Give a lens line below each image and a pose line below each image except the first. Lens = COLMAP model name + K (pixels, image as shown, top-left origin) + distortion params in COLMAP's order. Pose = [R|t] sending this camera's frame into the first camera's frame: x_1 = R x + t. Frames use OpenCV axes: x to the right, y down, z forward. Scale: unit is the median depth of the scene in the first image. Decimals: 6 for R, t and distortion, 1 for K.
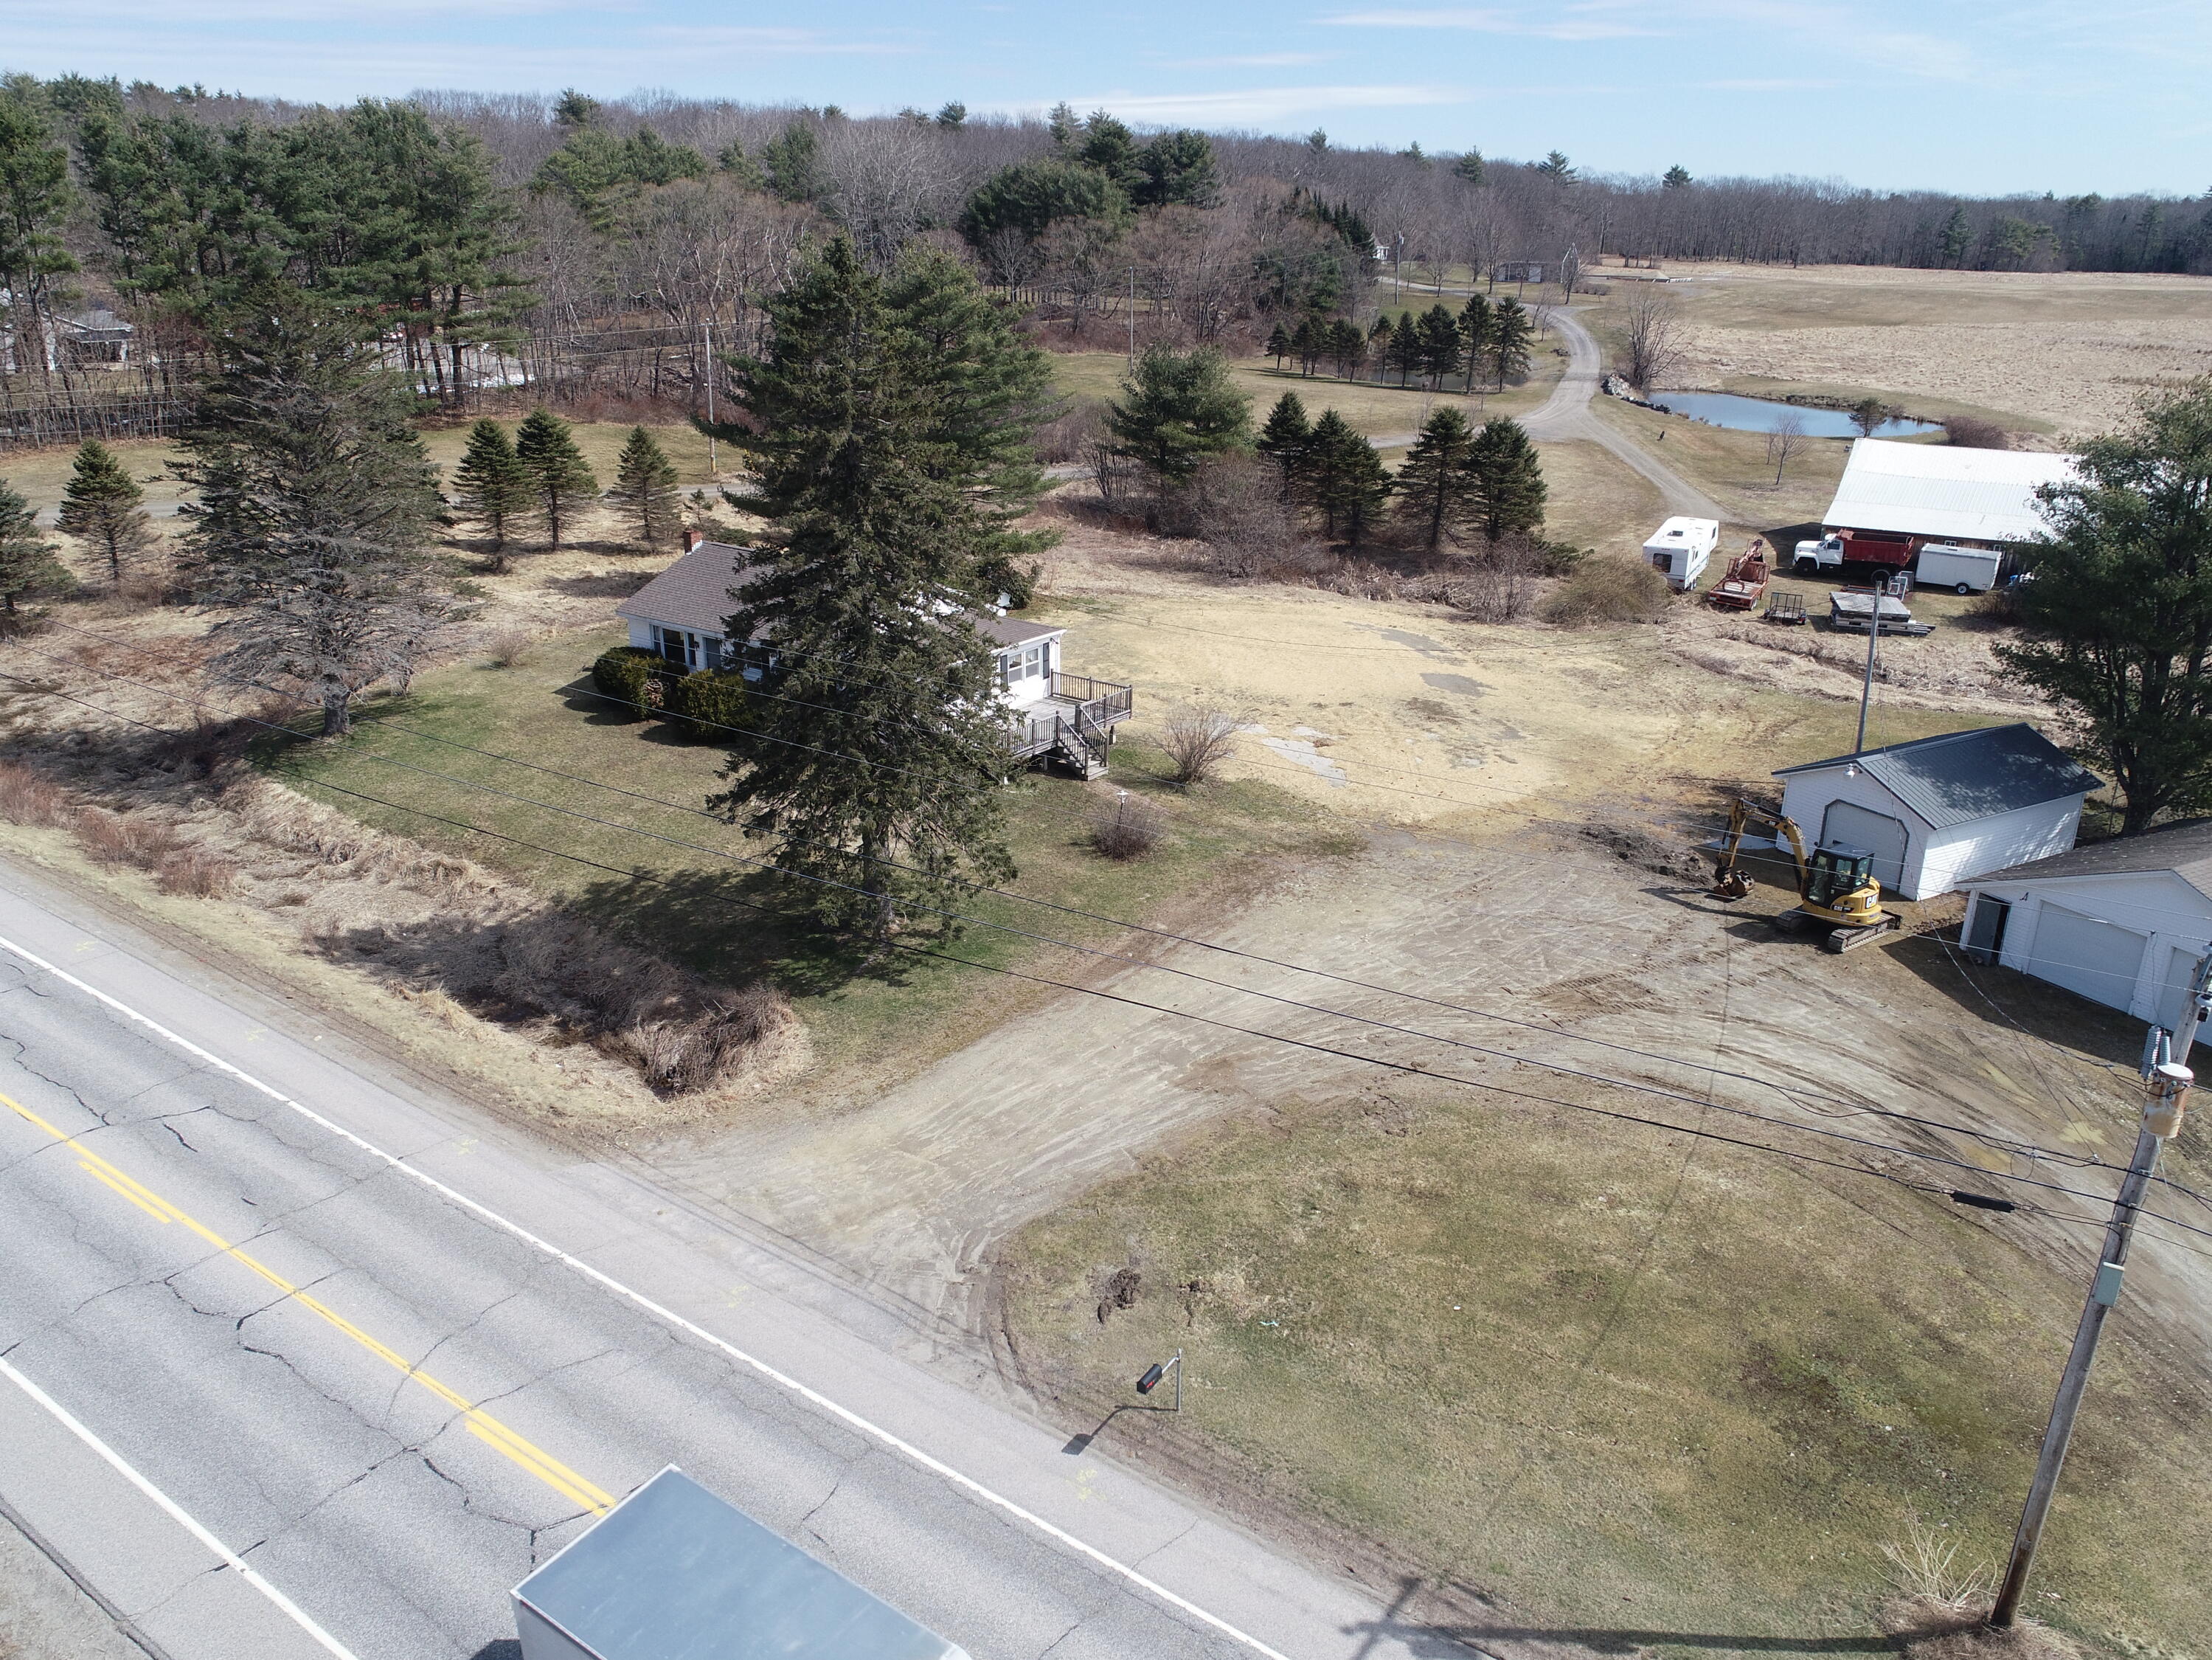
lens RADIAL K [[1667.7, 0, 1106.0], [0, 1667.7, 830.0], [0, 0, 1]] dist [-0.001011, -0.000579]
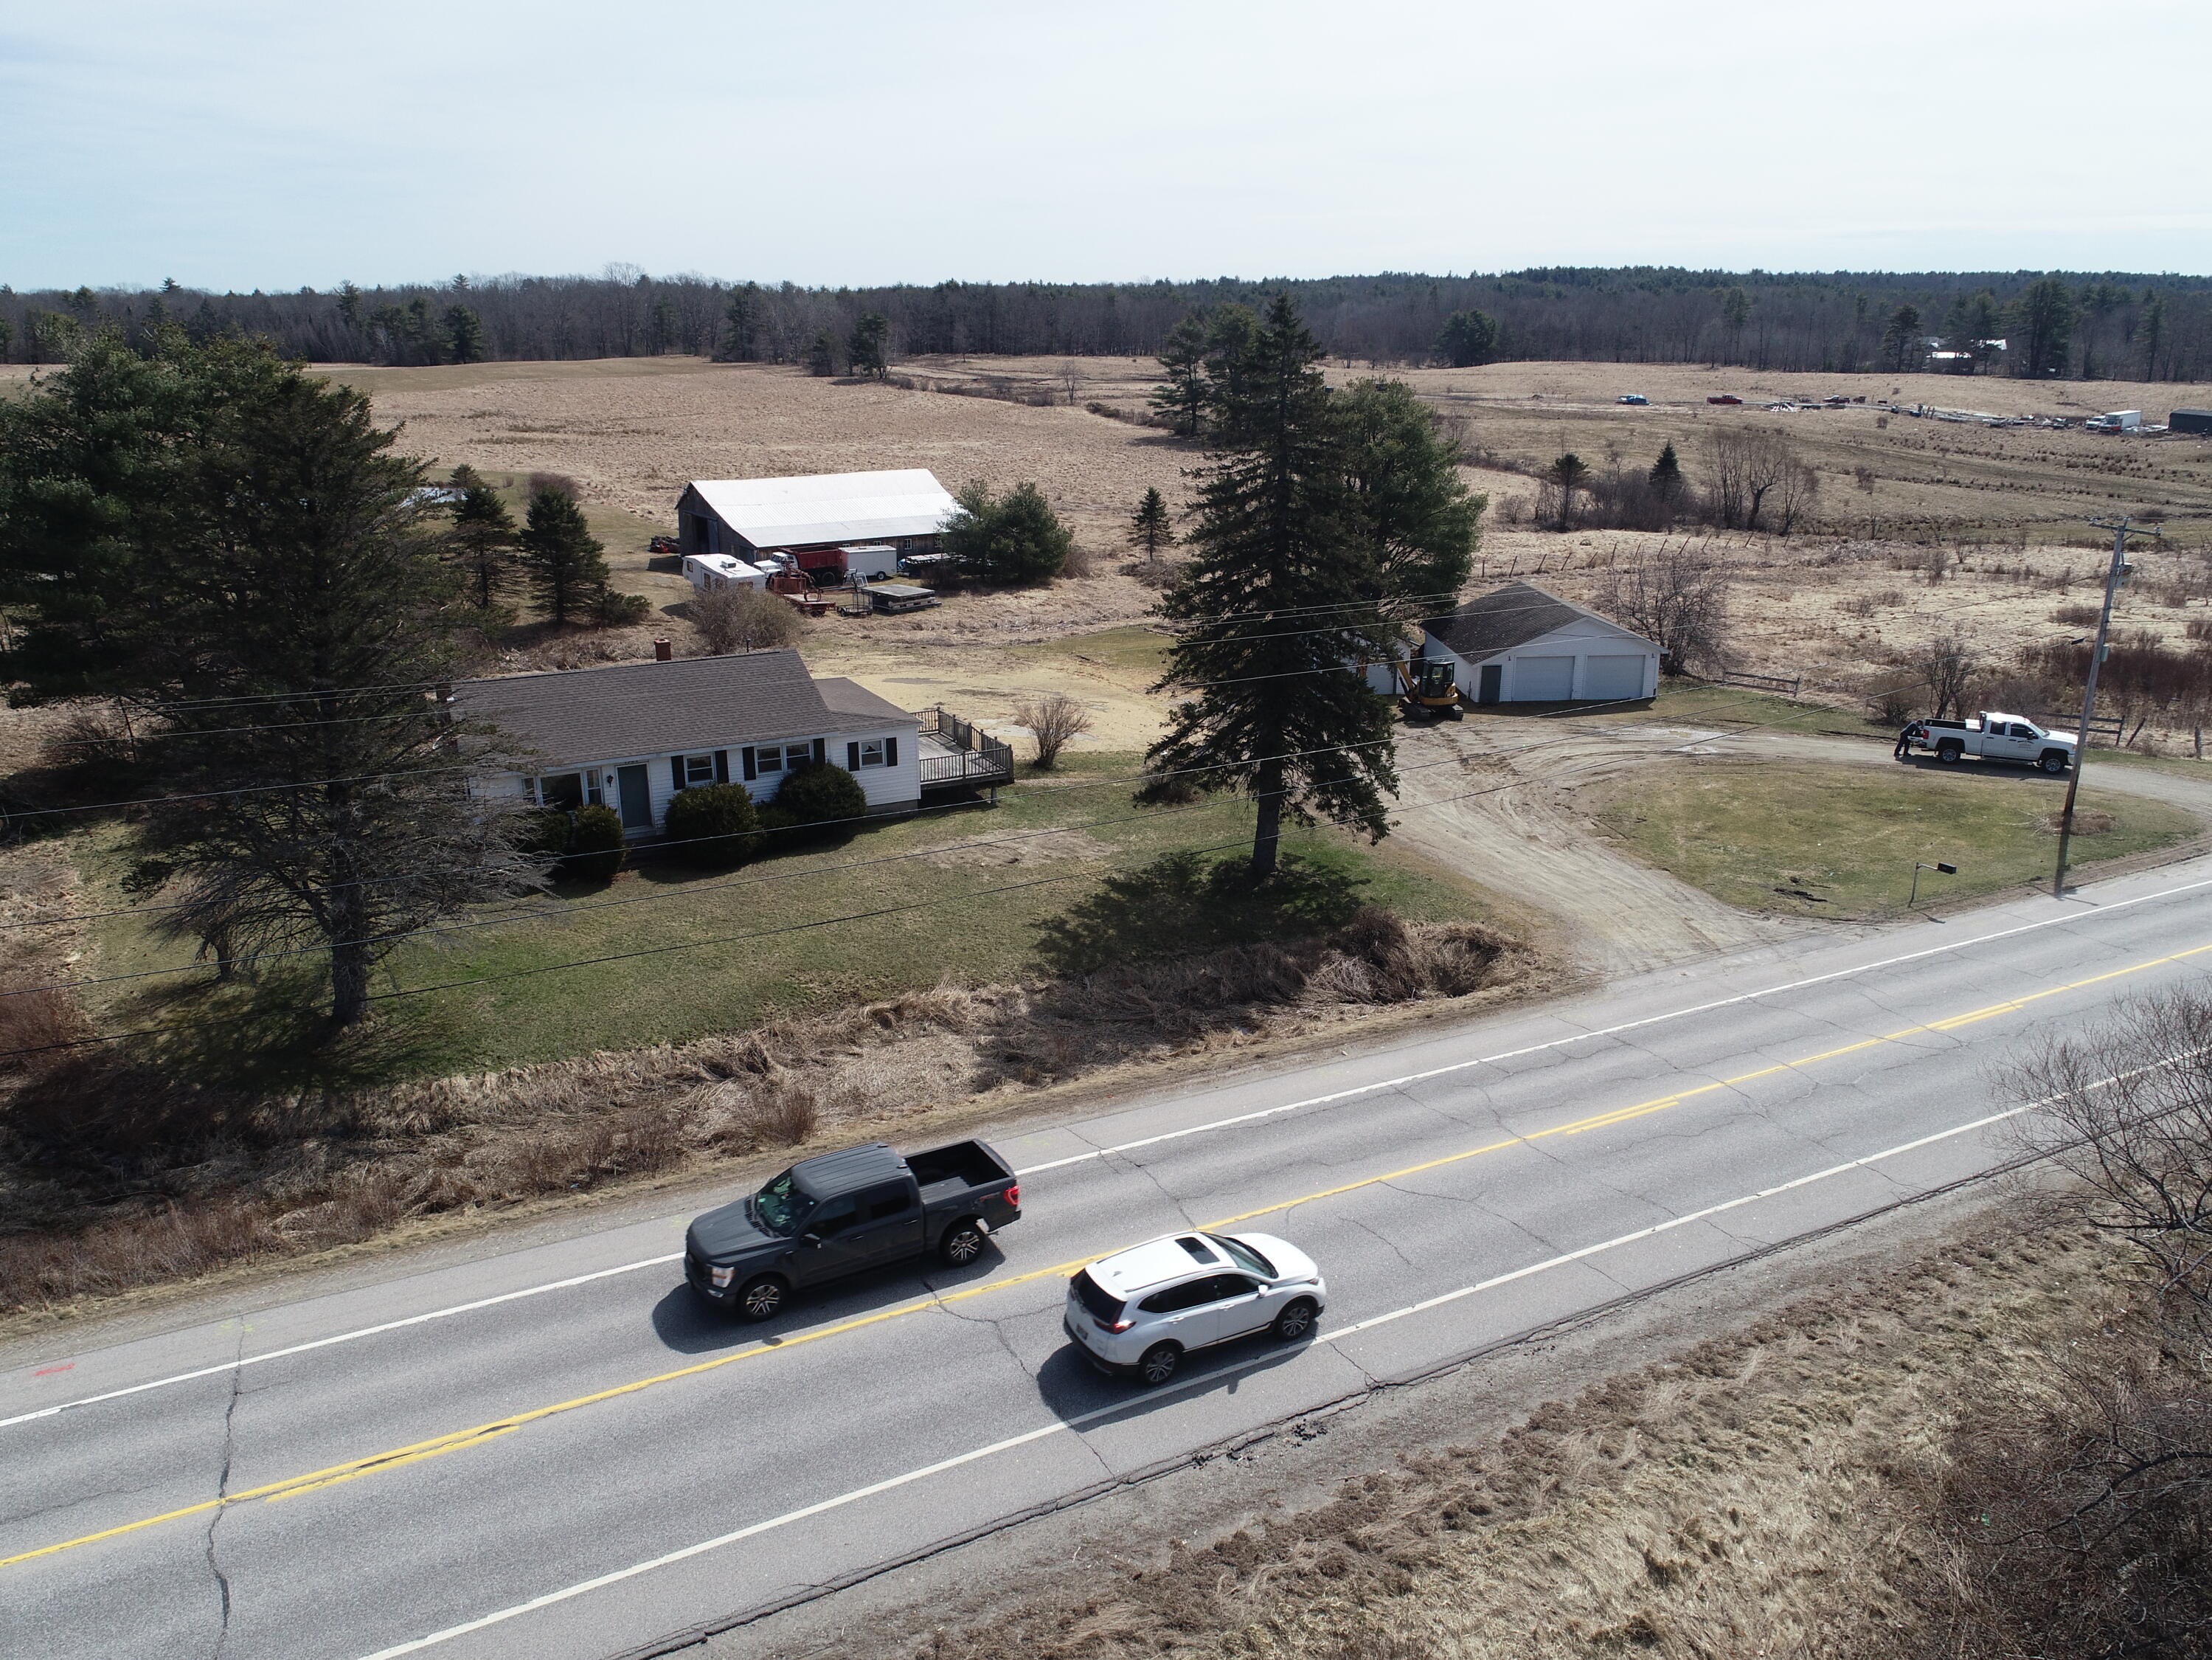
lens RADIAL K [[1667.7, 0, 1106.0], [0, 1667.7, 830.0], [0, 0, 1]] dist [-0.001011, -0.000579]
pose [[0.436989, -0.275190, 0.856336, -0.638583], [0.318448, 0.937718, 0.138838, -0.090855], [-0.841208, 0.212028, 0.497407, 0.265699]]
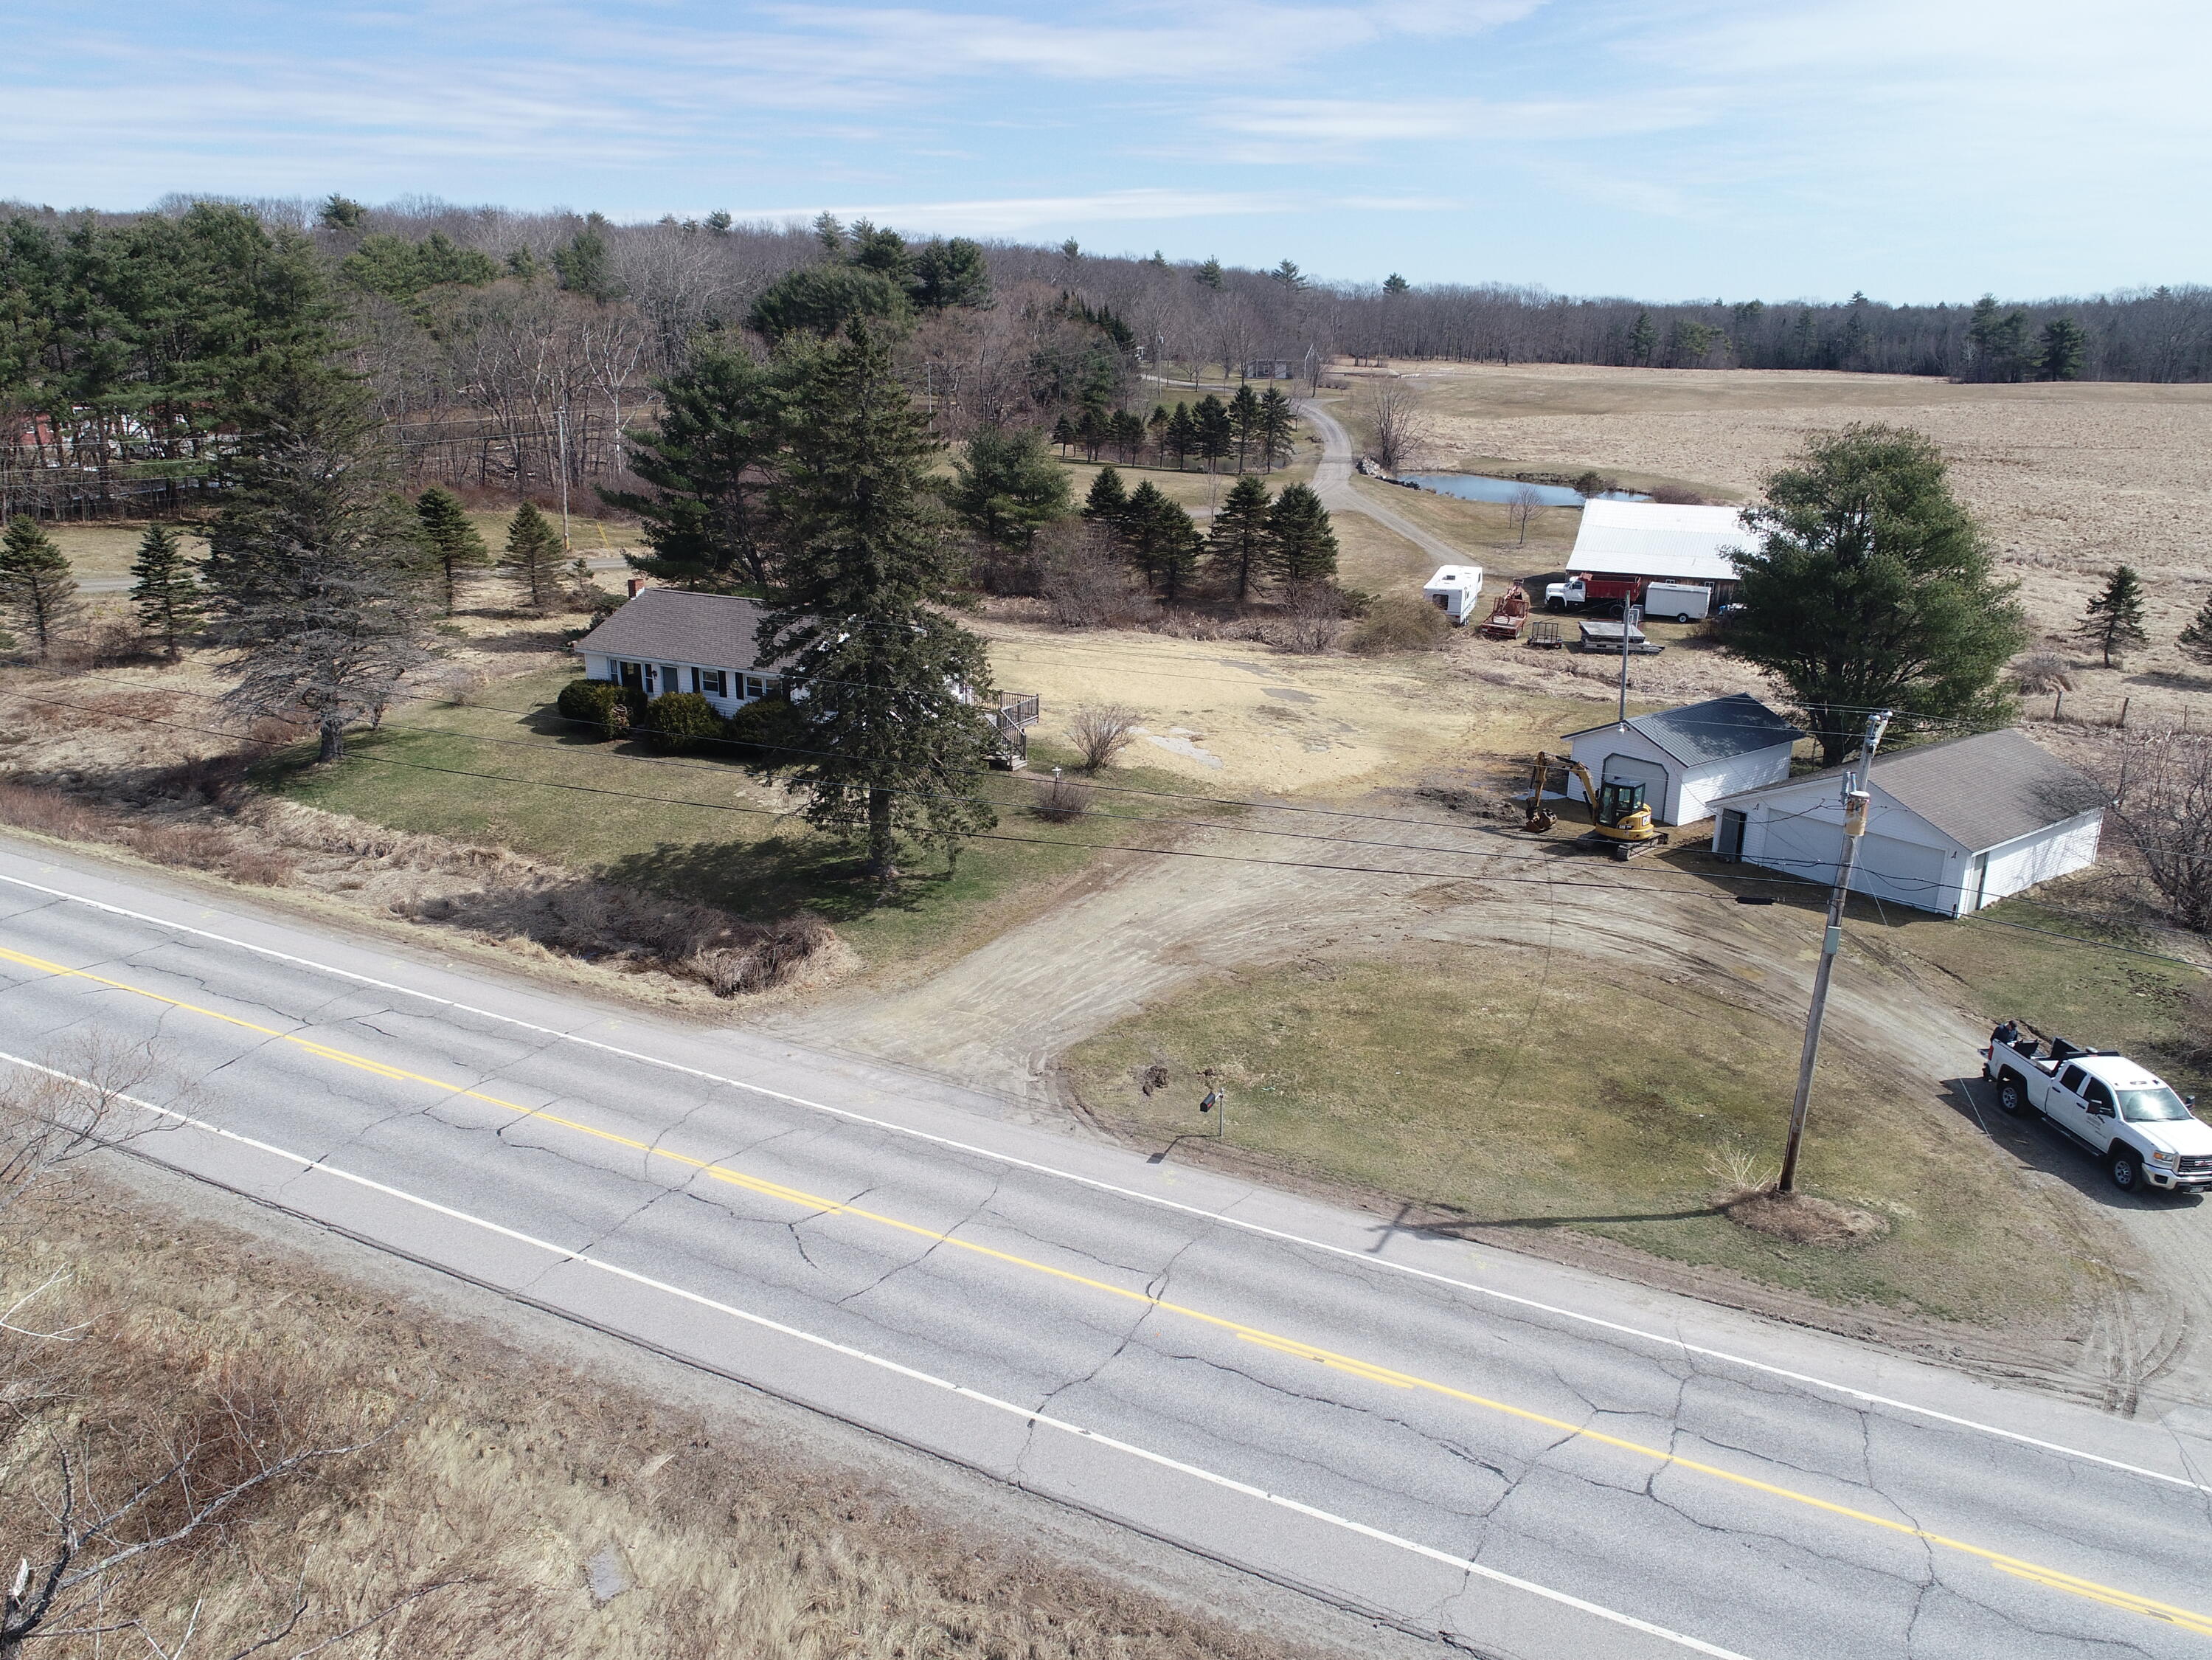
lens RADIAL K [[1667.7, 0, 1106.0], [0, 1667.7, 830.0], [0, 0, 1]] dist [-0.001011, -0.000579]
pose [[0.988784, -0.043658, 0.142830, -0.078260], [0.051724, 0.997240, -0.053260, 0.053251], [-0.140110, 0.060050, 0.988313, -0.123092]]
